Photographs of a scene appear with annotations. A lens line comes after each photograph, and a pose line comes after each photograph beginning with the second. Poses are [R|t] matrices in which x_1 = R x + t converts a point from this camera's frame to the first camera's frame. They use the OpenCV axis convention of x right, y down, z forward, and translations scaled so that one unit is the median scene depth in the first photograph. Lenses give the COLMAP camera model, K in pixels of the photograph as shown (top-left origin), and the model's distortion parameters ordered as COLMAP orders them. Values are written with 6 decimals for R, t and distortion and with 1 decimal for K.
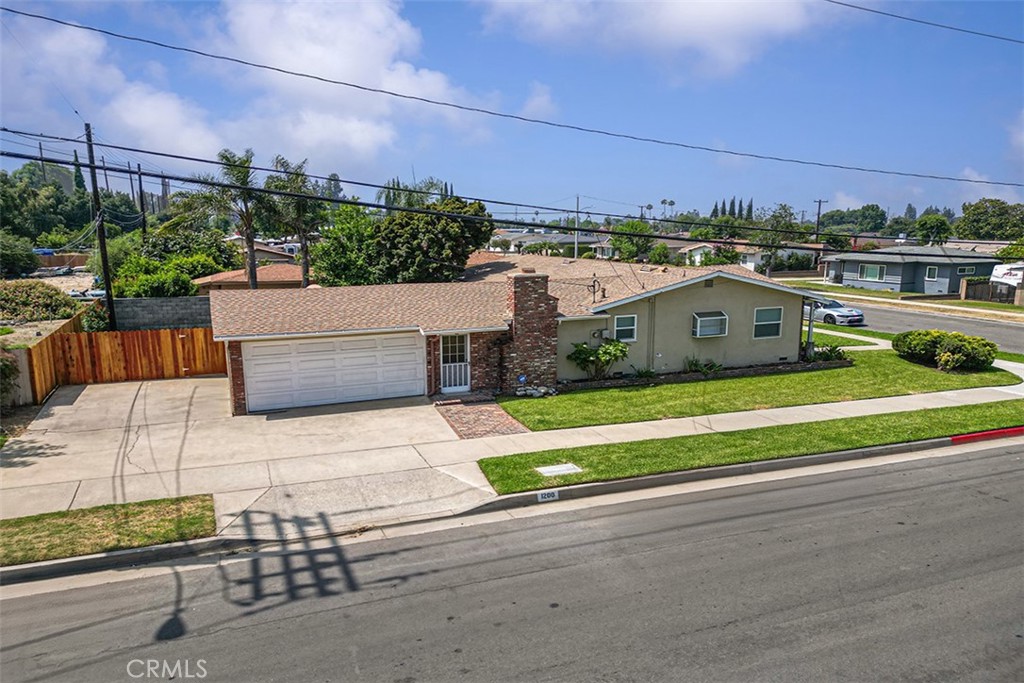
lens RADIAL K [[720.4, 0, 512.0], [0, 720.4, 341.5], [0, 0, 1]] dist [0.005333, 0.000414]
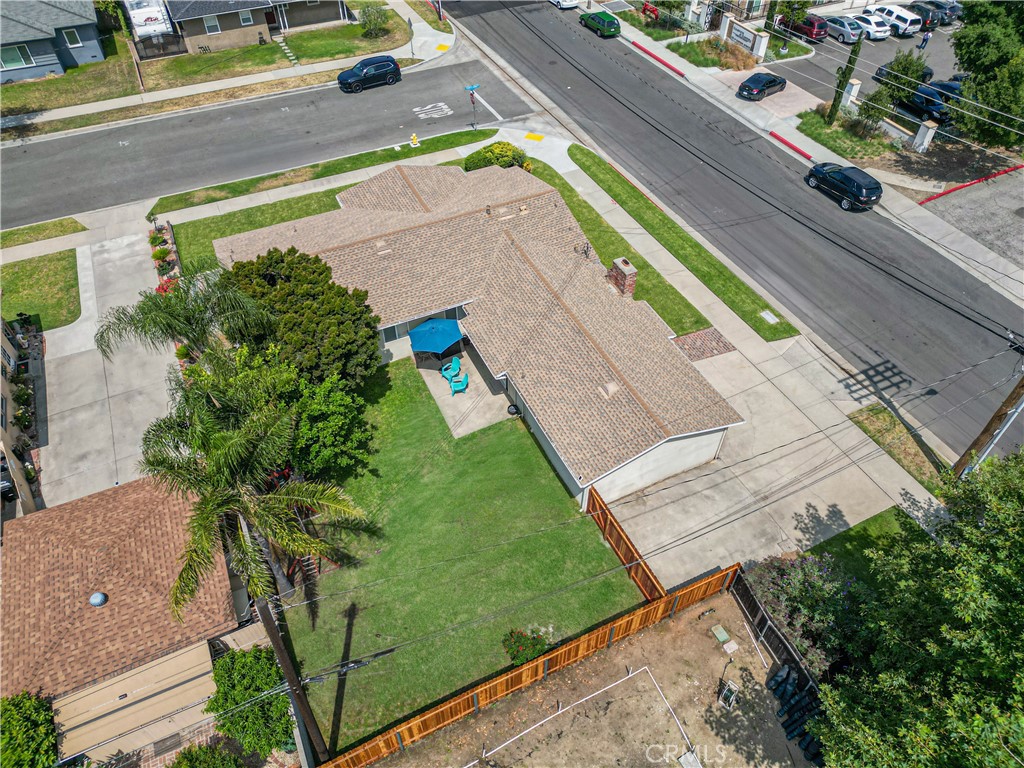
lens RADIAL K [[721.8, 0, 512.0], [0, 721.8, 384.0], [0, 0, 1]] dist [0.034139, -0.004800]
pose [[-0.045151, -0.727770, 0.684333, -2.088774], [0.162353, 0.670579, 0.723855, -1.908574], [-0.985699, 0.143786, 0.087878, 2.019829]]
